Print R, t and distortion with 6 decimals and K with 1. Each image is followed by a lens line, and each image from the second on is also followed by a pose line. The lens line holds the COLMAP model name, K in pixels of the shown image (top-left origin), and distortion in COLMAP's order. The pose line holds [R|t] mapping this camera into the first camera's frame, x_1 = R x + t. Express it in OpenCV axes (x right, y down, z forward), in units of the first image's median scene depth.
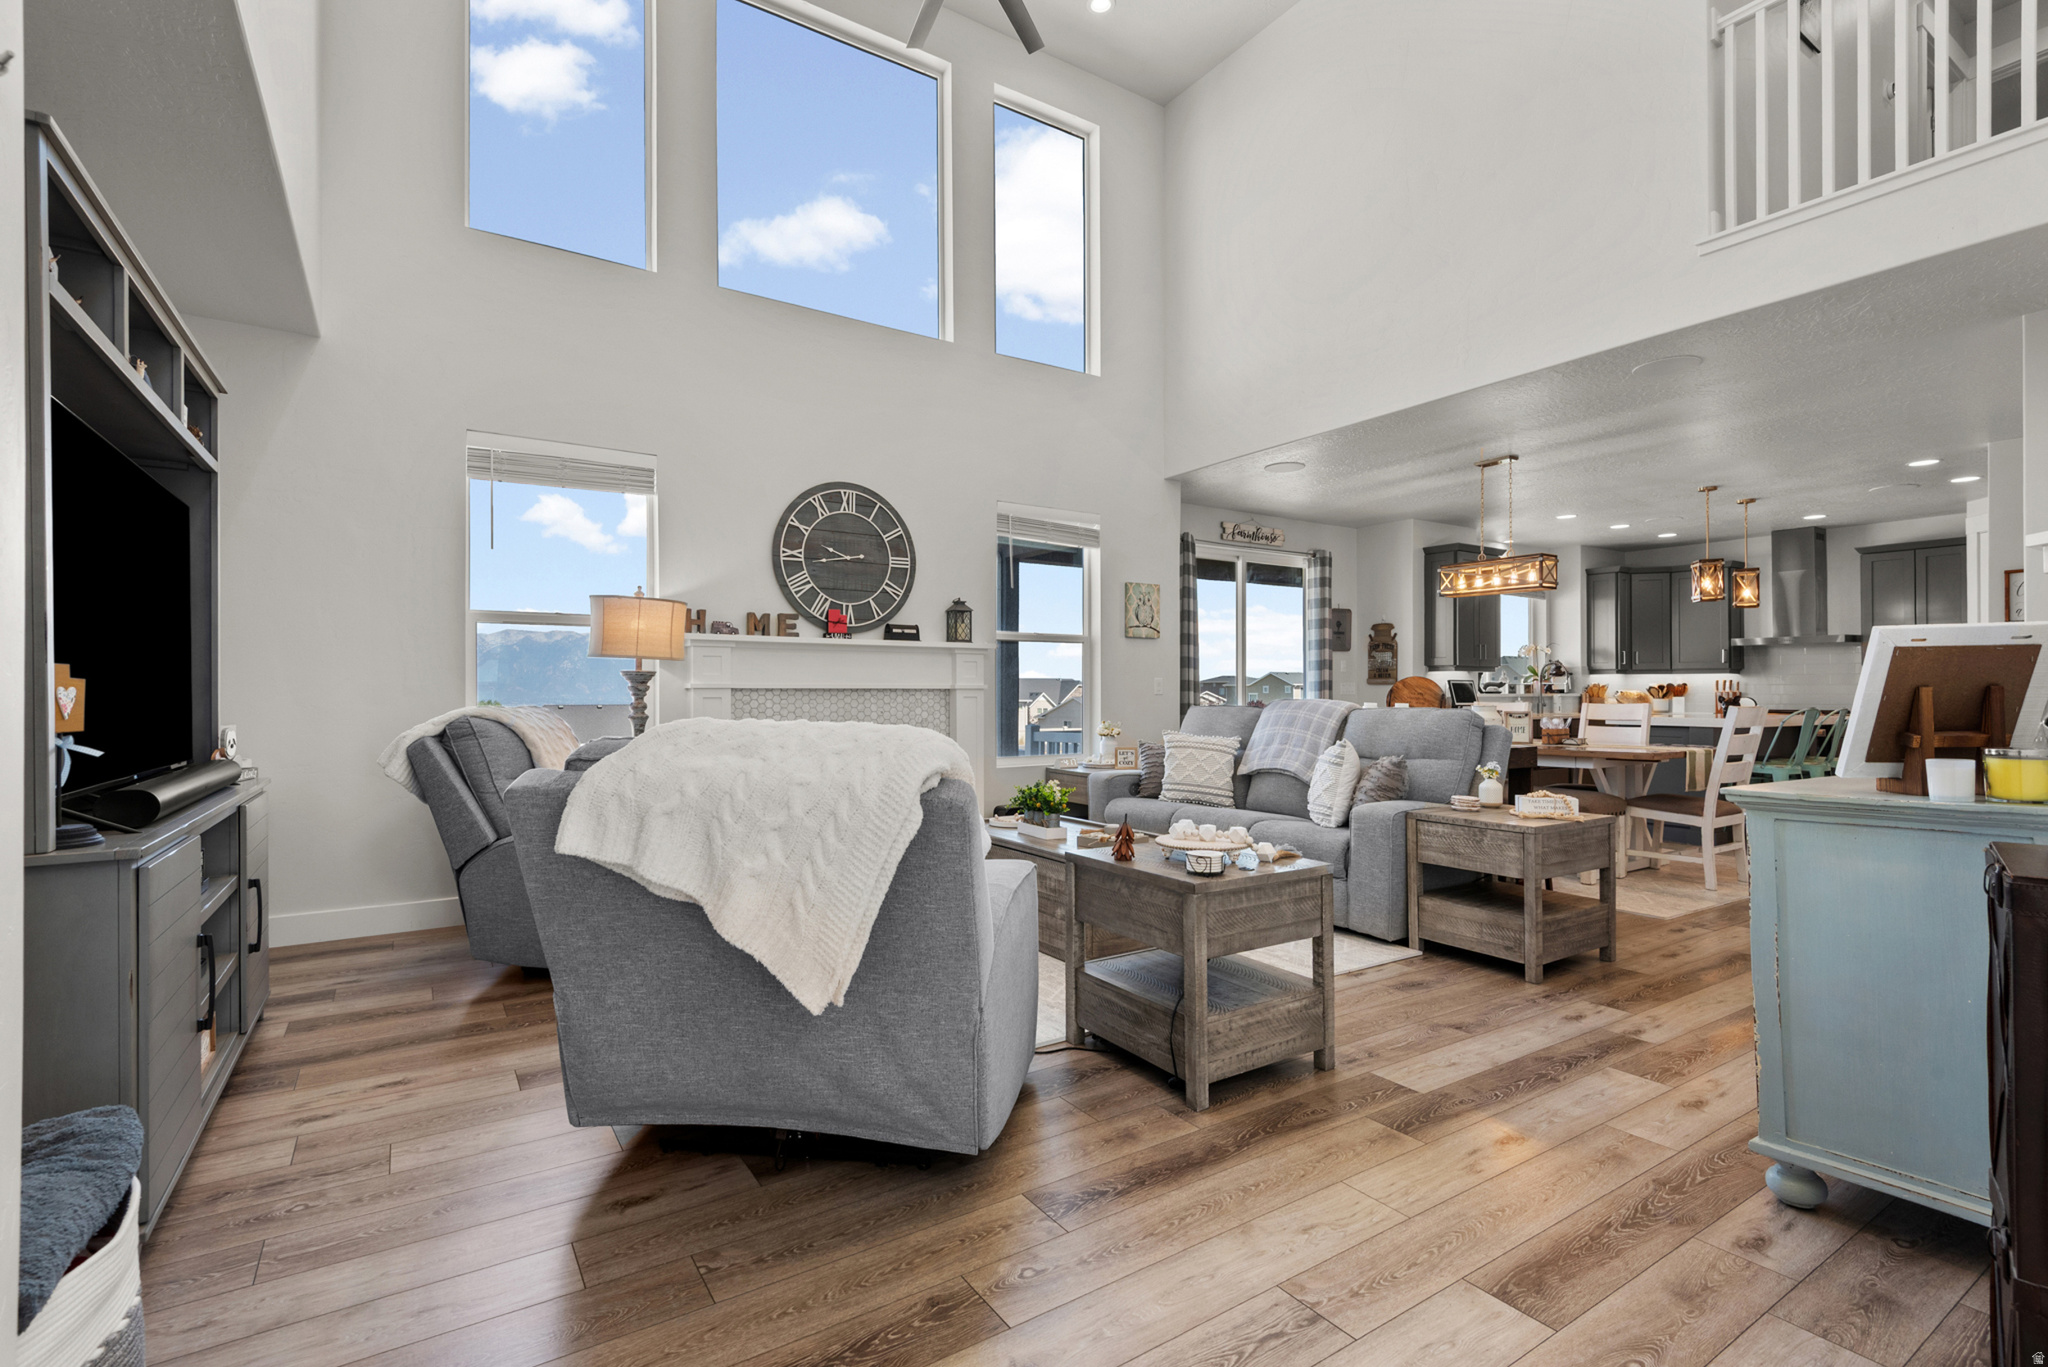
lens RADIAL K [[936.5, 0, 1015.0], [0, 936.5, 687.0], [0, 0, 1]] dist [0.020763, -0.016784]
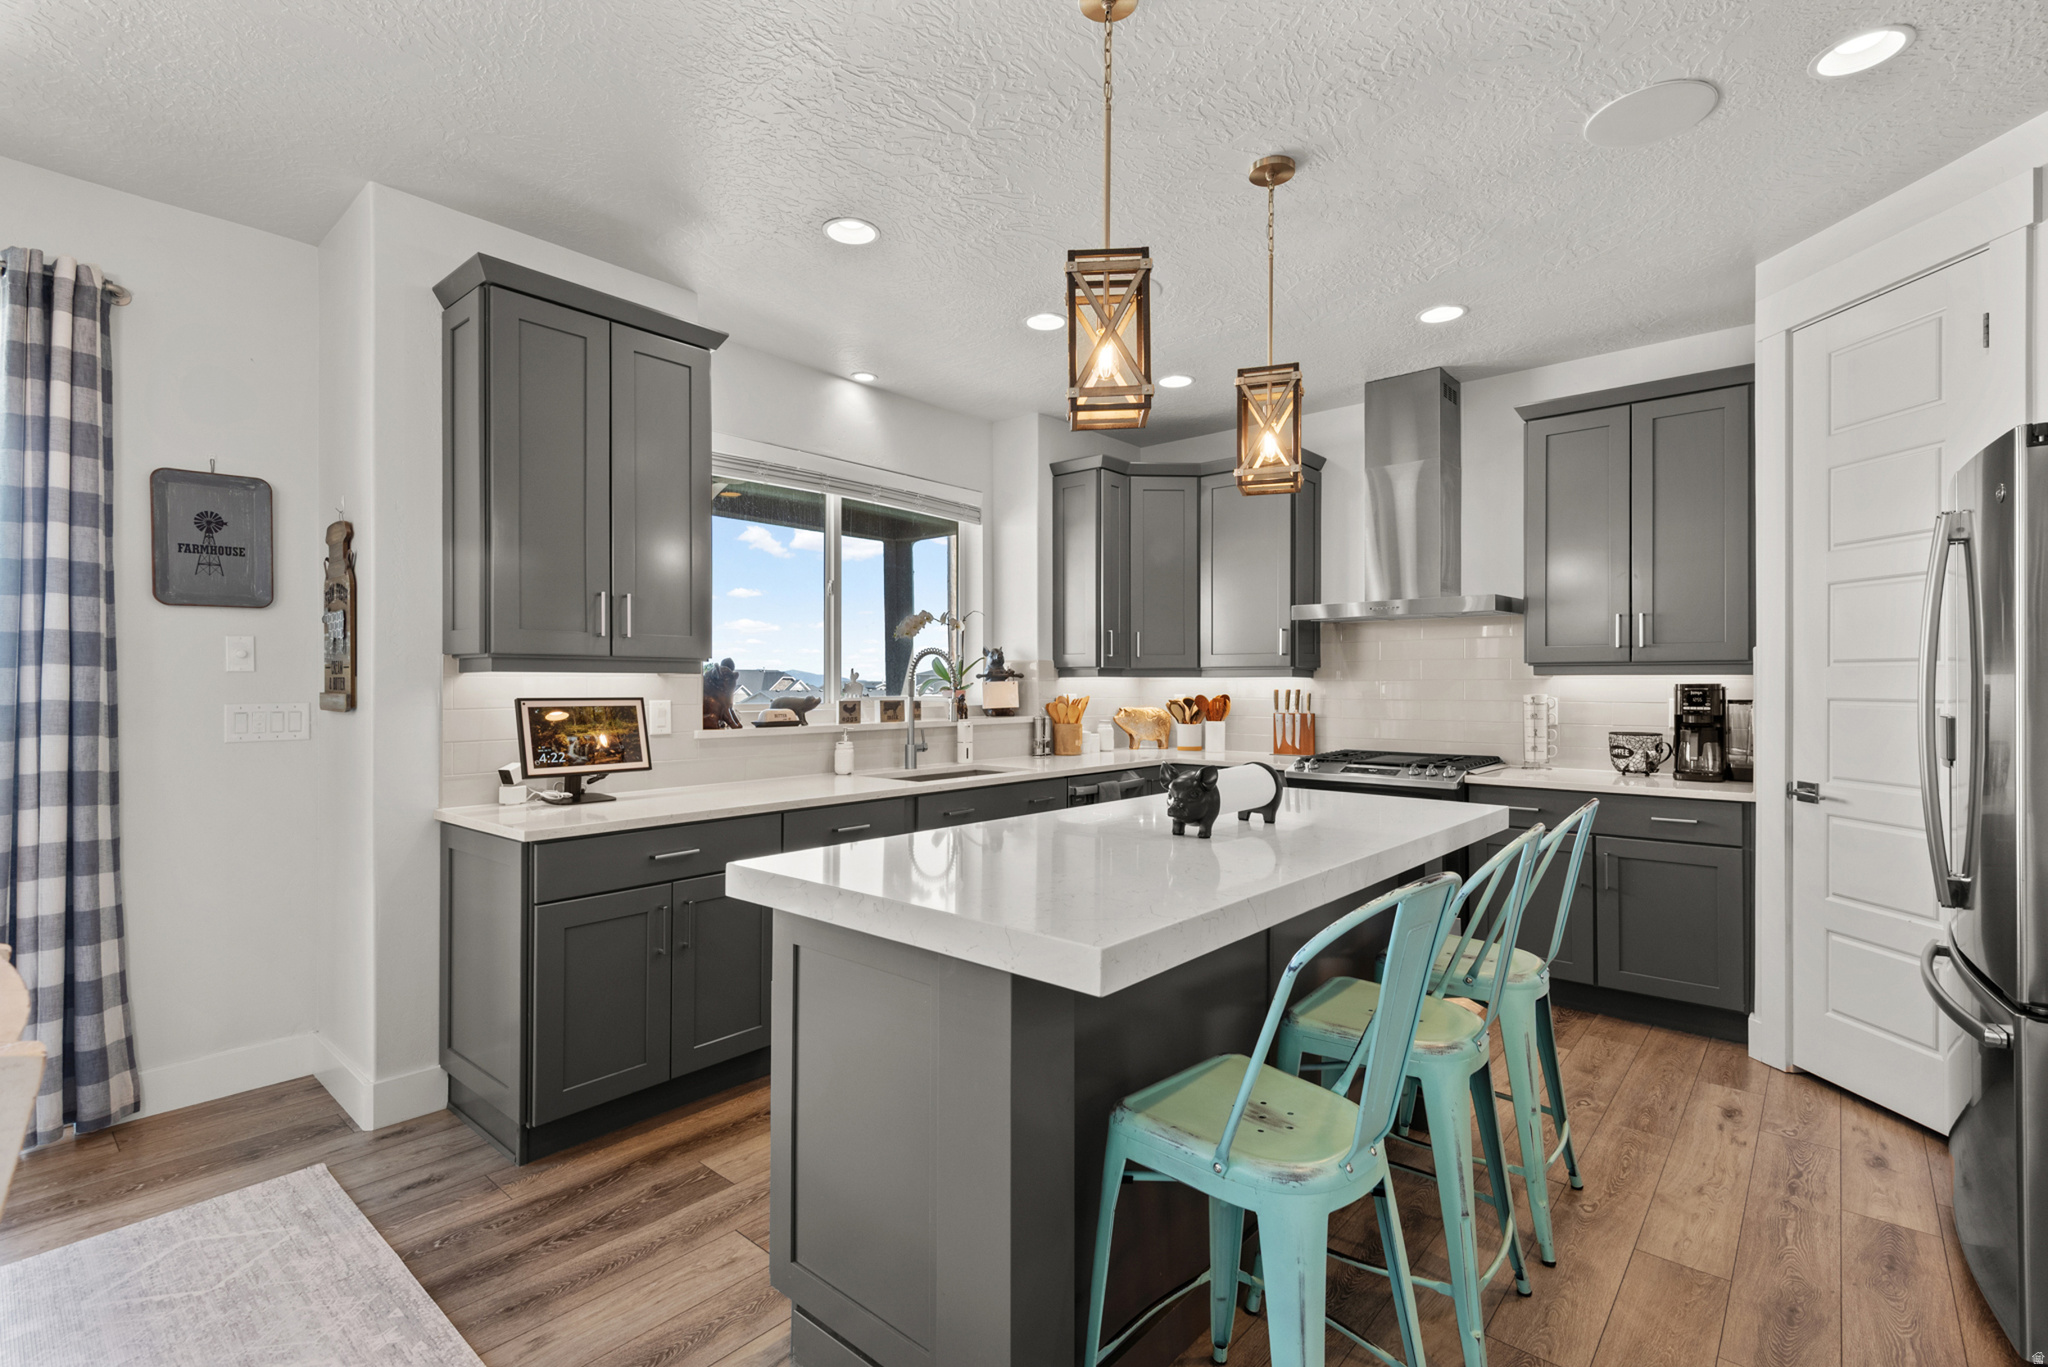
lens RADIAL K [[943.6, 0, 1023.3], [0, 943.6, 681.9], [0, 0, 1]] dist [0.029162, -0.016387]
pose [[0.956161, 0.001178, 0.292838, 0.778201], [-0.002792, 0.999983, 0.005092, -0.023037], [-0.292827, -0.005687, 0.956149, 0.923357]]
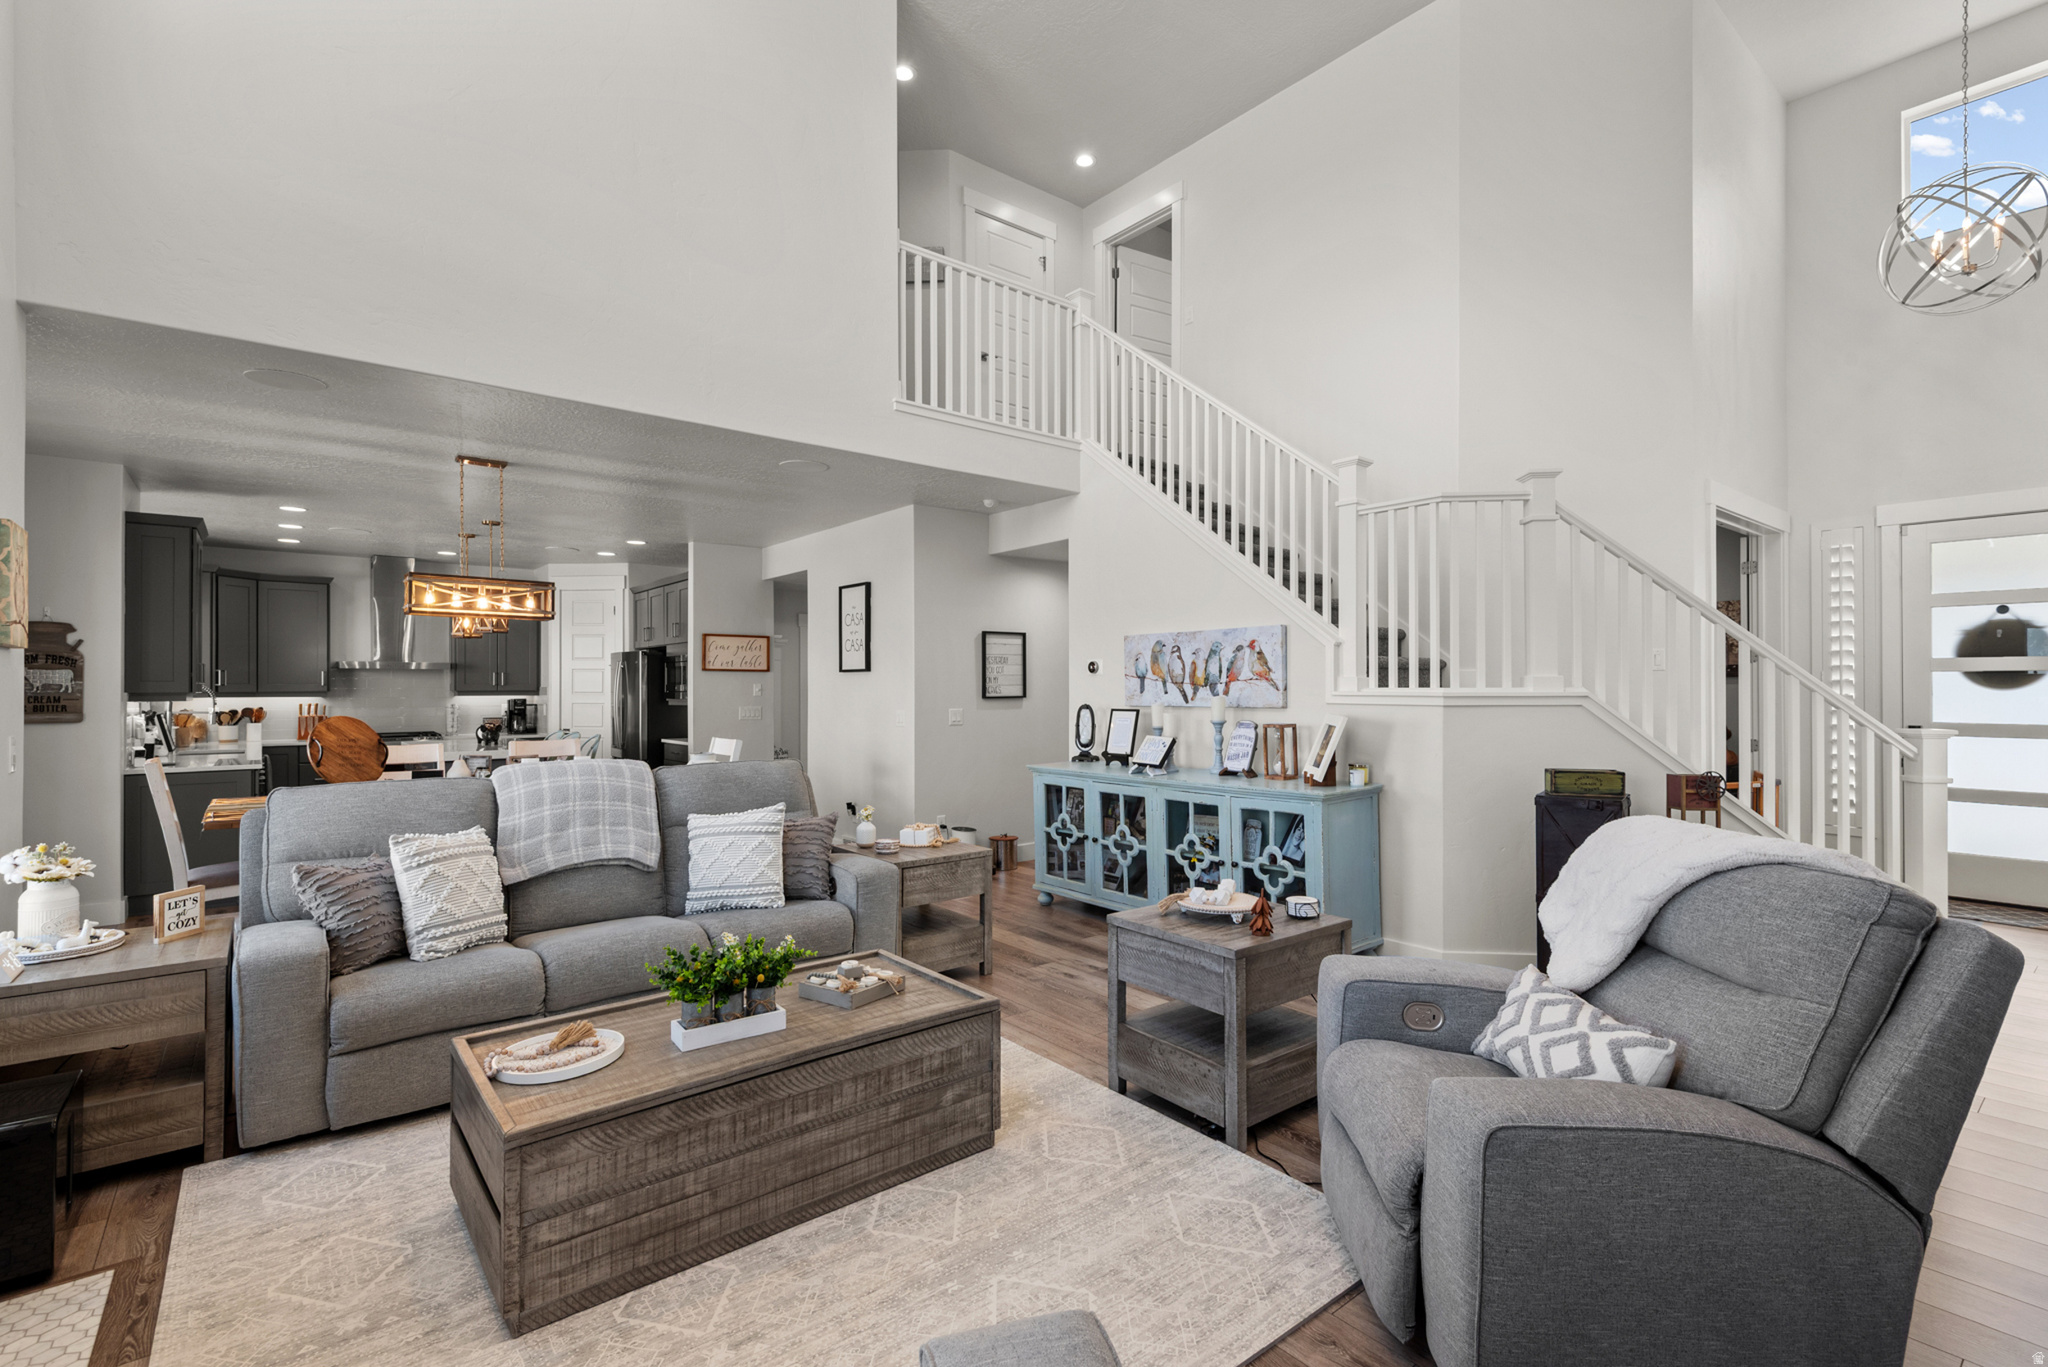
lens RADIAL K [[919.8, 0, 1028.7], [0, 919.8, 696.2], [0, 0, 1]] dist [0.019694, -0.000377]
pose [[-0.131922, -0.007720, 0.991230, -0.424474], [-0.005976, 0.999958, 0.006993, -0.041990], [-0.991242, -0.005001, -0.131963, 0.687336]]
